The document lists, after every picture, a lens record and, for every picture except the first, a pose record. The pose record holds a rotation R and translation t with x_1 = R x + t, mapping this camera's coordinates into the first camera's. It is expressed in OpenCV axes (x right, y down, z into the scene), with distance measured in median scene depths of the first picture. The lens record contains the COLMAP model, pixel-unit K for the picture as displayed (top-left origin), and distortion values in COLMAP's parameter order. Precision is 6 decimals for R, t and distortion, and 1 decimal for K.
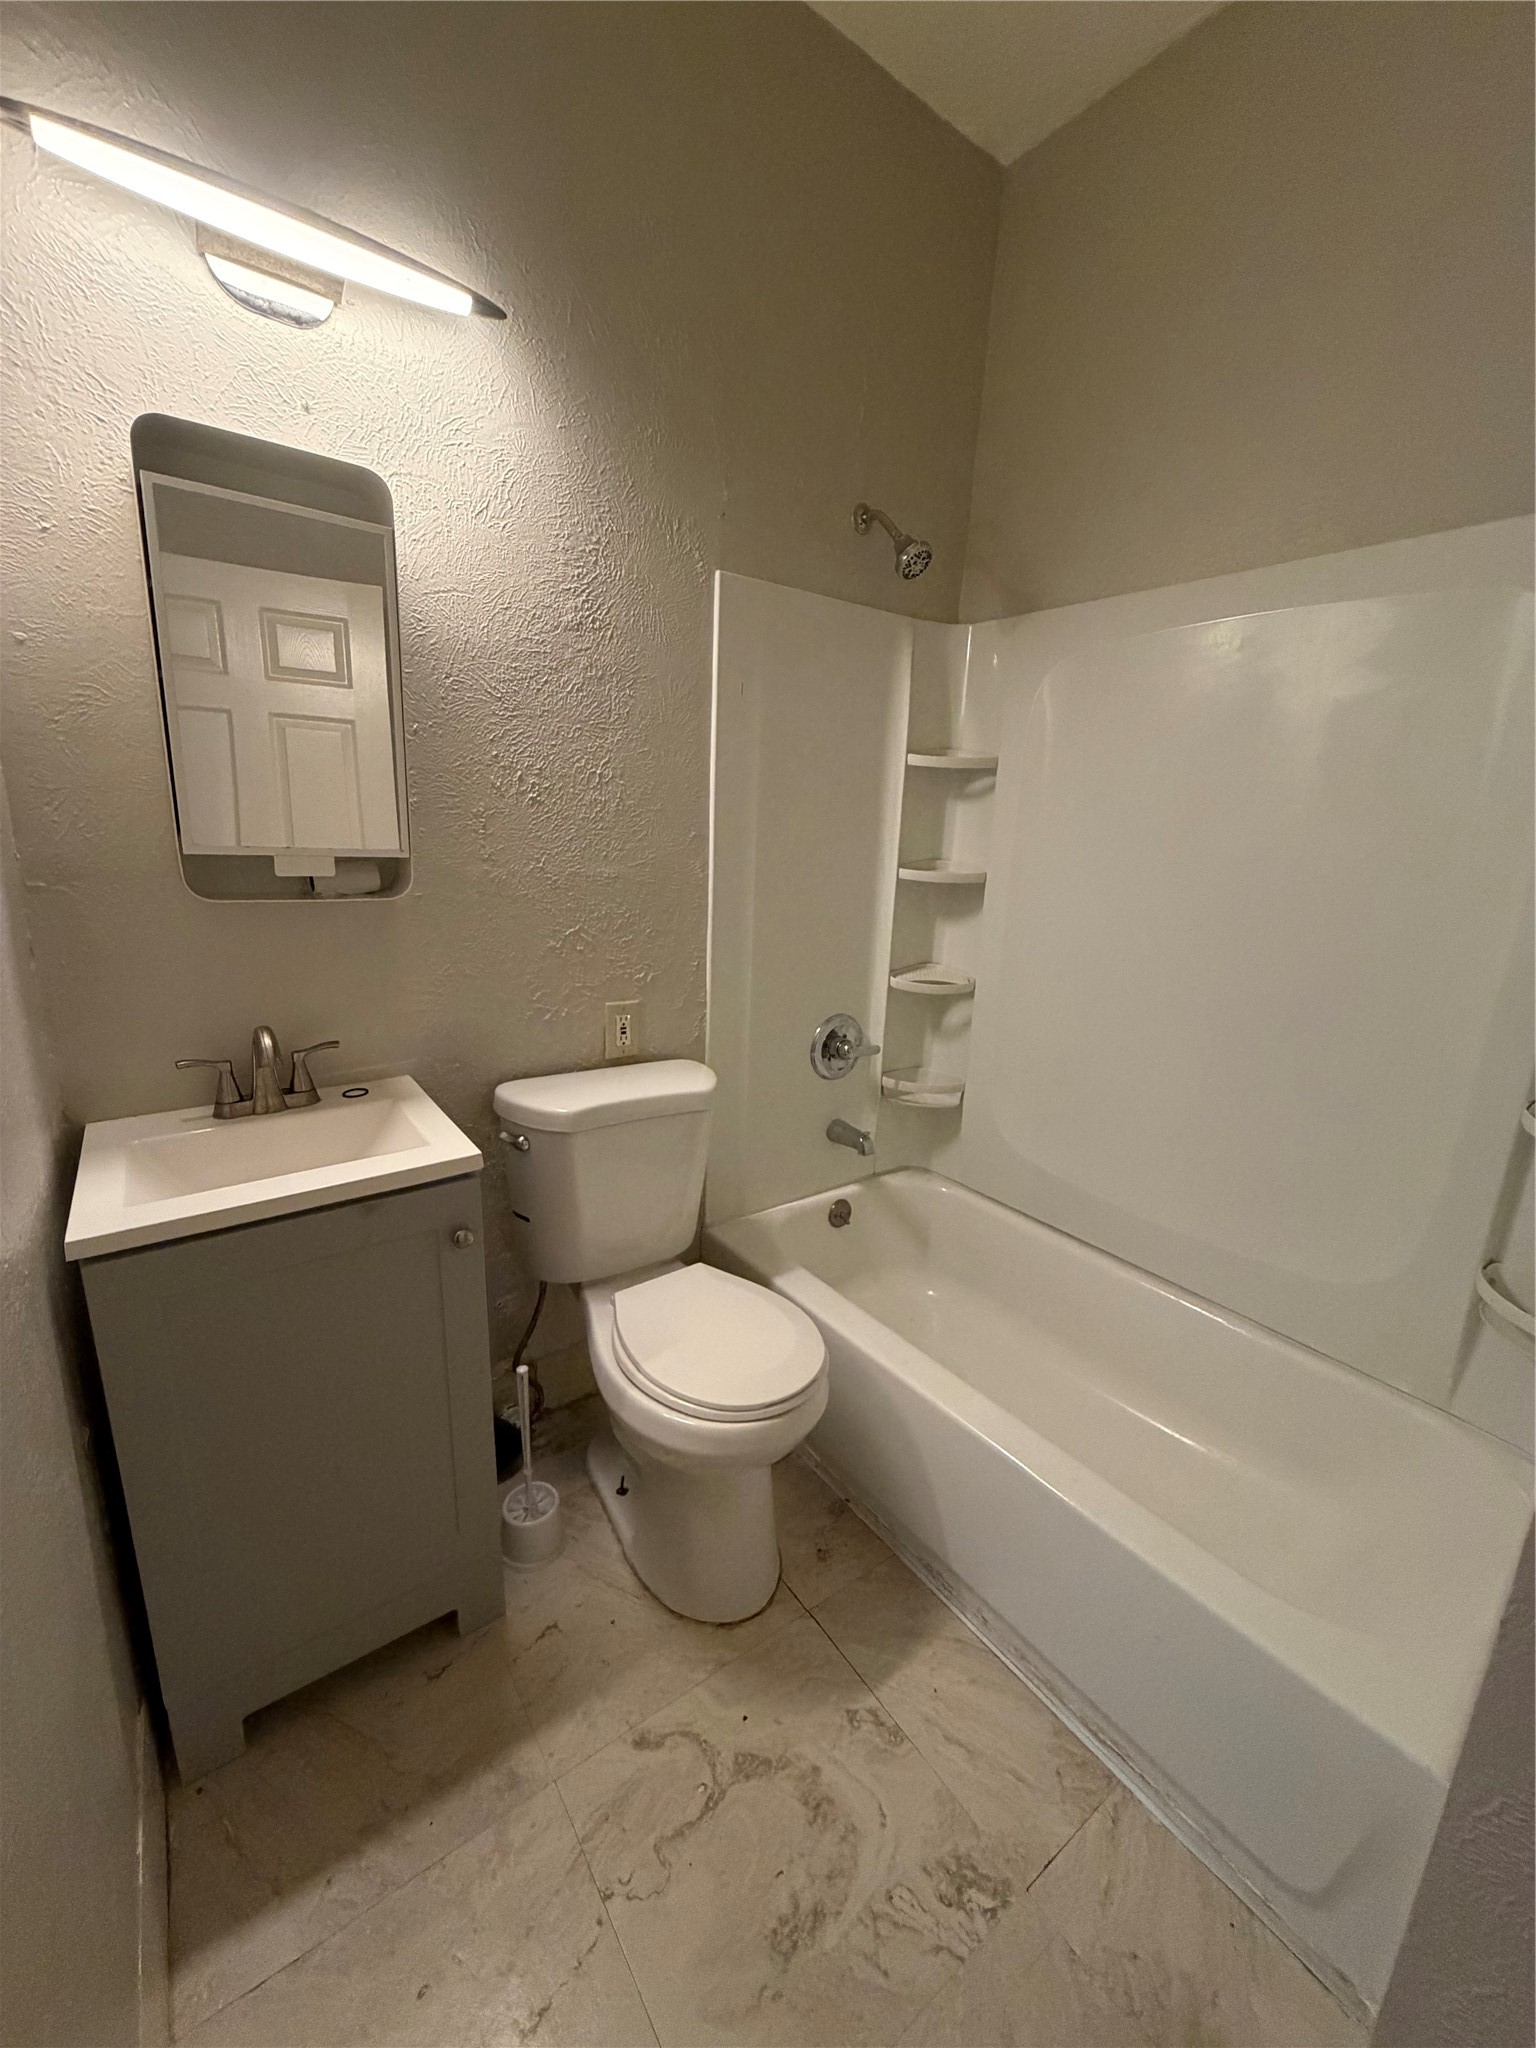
lens RADIAL K [[819.2, 0, 770.1], [0, 819.2, 1020.2], [0, 0, 1]] dist [0.002558, -0.001110]
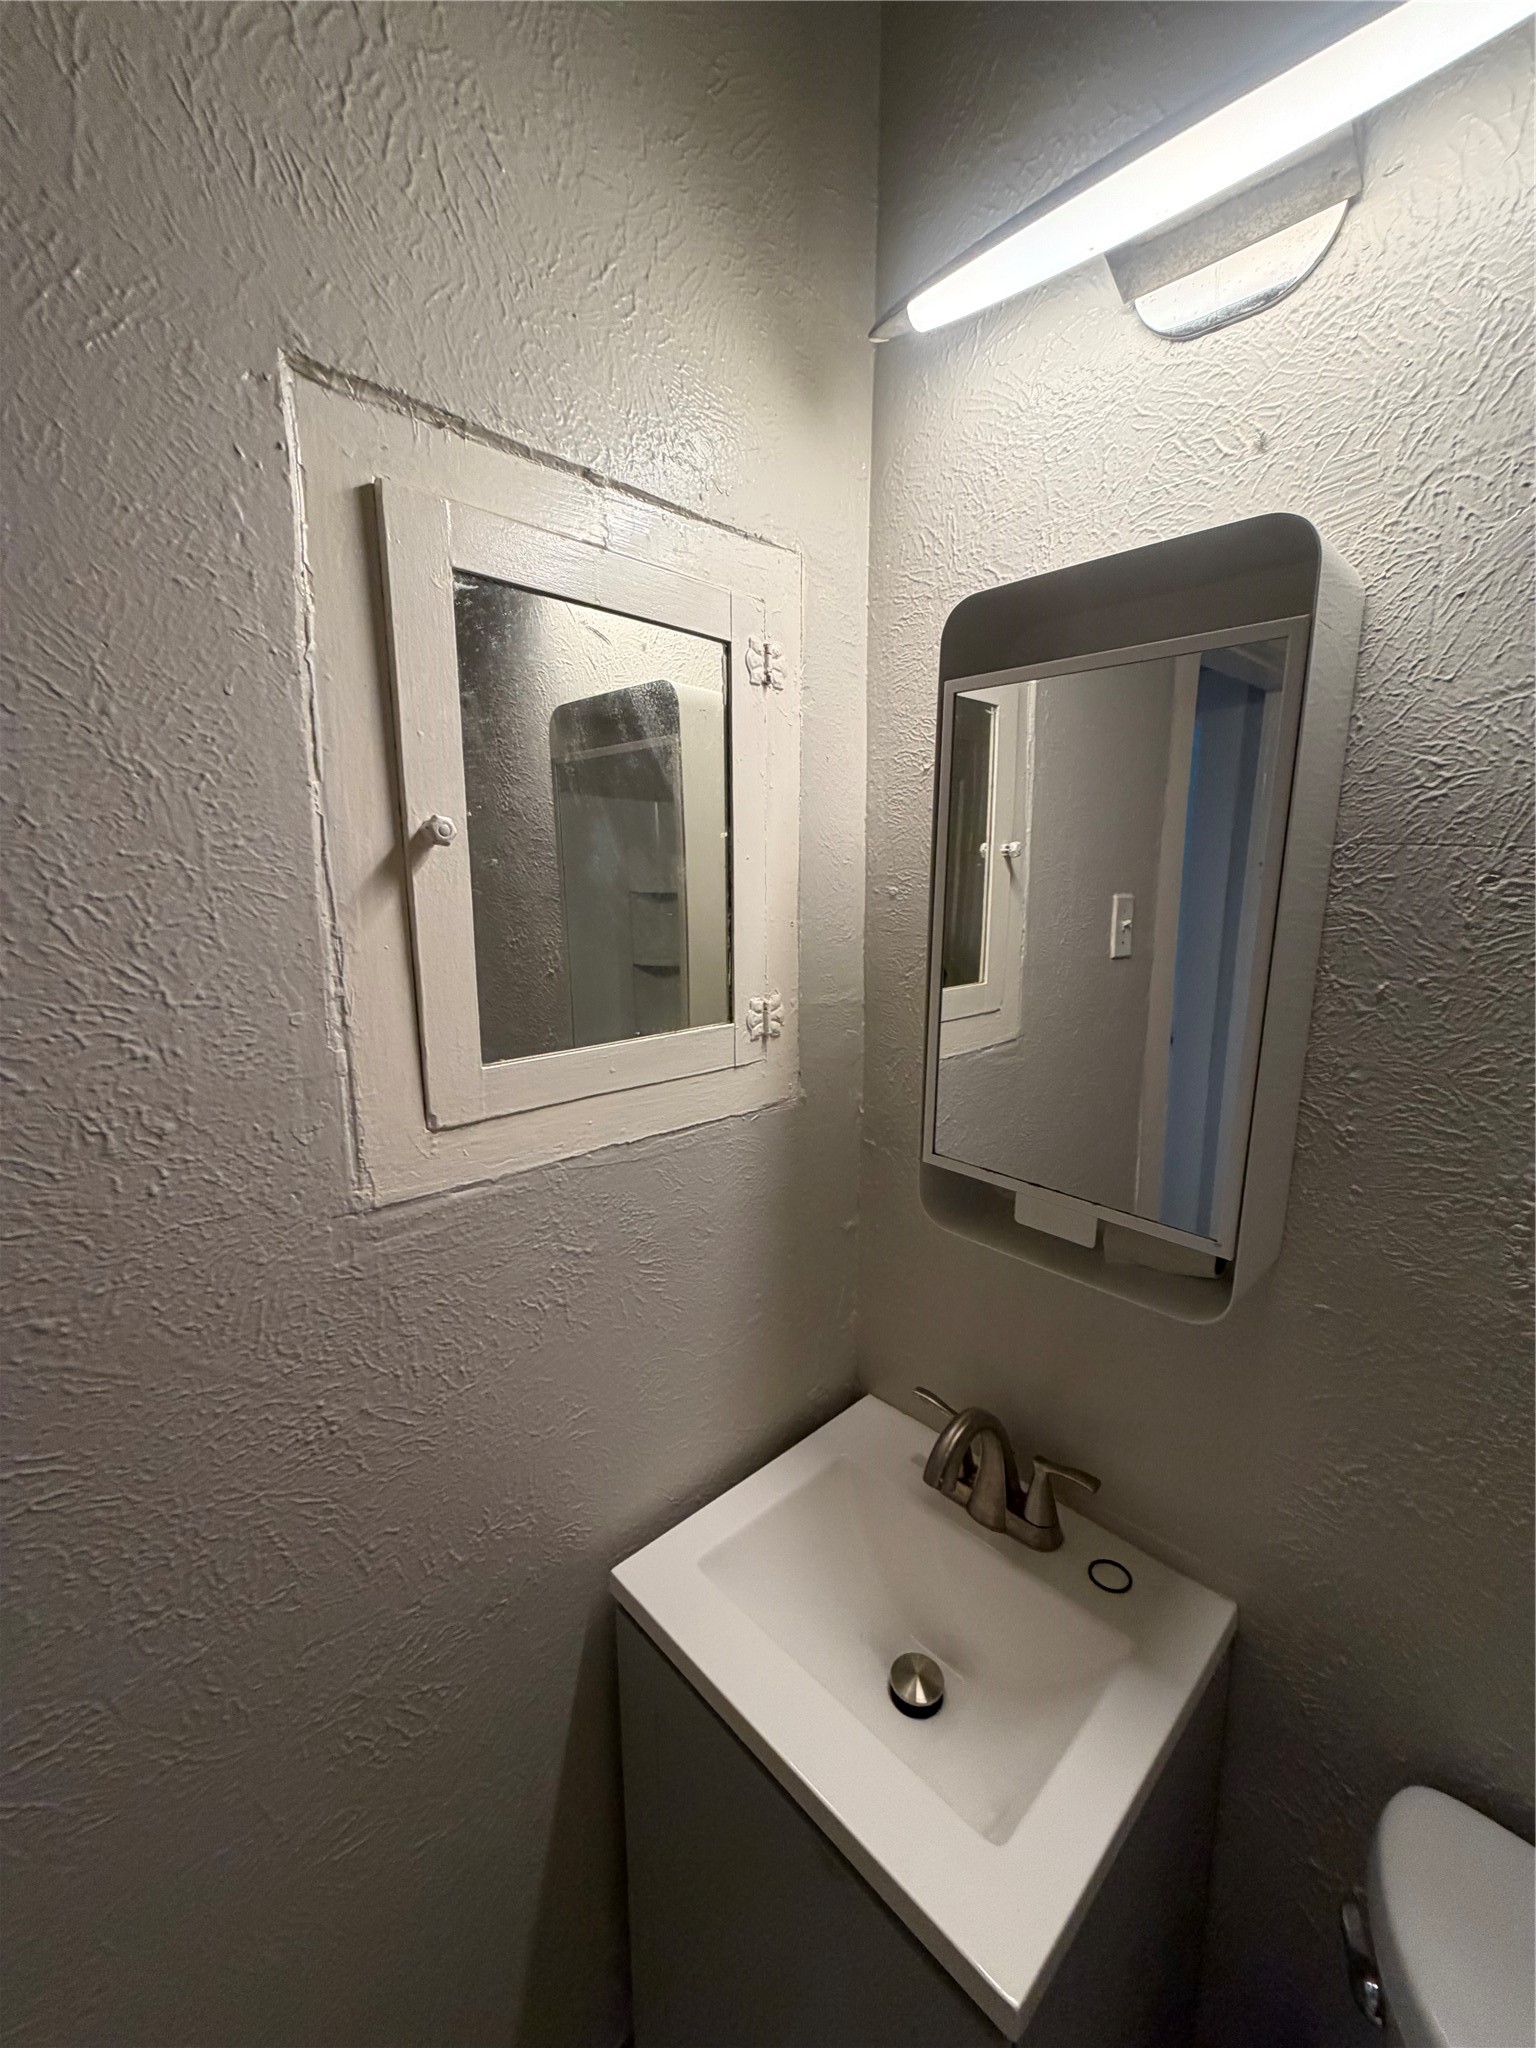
lens RADIAL K [[819.2, 0, 772.9], [0, 819.2, 1020.1], [0, 0, 1]] dist [0.002558, -0.001110]
pose [[0.143844, 0.137355, -0.980022, -0.018511], [-0.234093, 0.966937, 0.101162, -0.355467], [0.961514, 0.214864, 0.171242, 0.680519]]
